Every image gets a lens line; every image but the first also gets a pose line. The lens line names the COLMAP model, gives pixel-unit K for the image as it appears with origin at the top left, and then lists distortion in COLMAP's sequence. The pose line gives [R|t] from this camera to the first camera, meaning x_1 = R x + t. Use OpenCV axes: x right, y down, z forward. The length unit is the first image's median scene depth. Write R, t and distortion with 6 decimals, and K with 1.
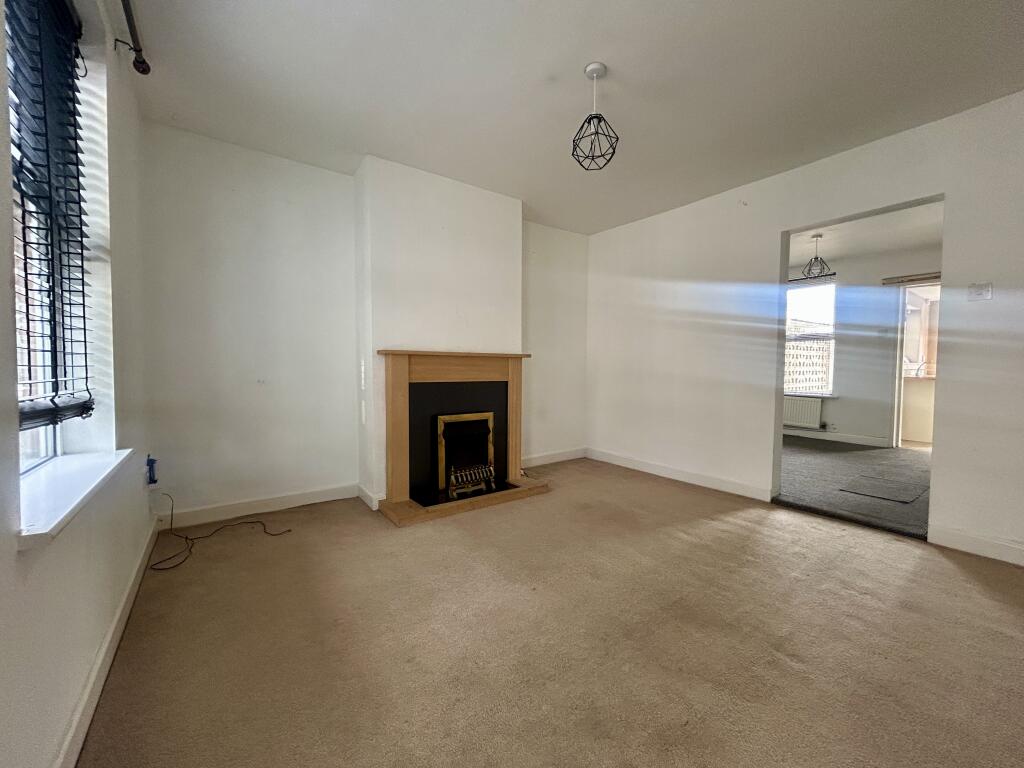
lens RADIAL K [[414.0, 0, 517.9], [0, 414.0, 379.4], [0, 0, 1]] dist [-0.002831, 0.000071]
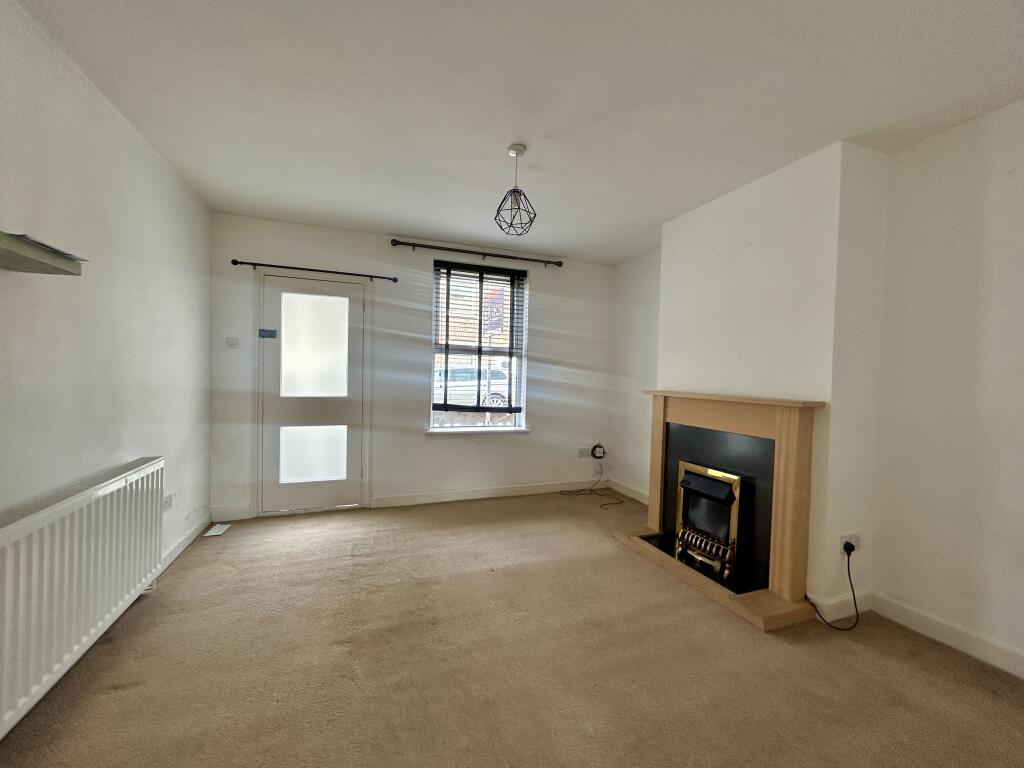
lens RADIAL K [[414.0, 0, 515.3], [0, 414.0, 380.8], [0, 0, 1]] dist [-0.002831, 0.000071]
pose [[-0.259851, -0.002421, -0.965646, 0.827809], [-0.069503, 0.997450, 0.016202, -0.084590], [0.963144, 0.071326, -0.259357, 0.860549]]
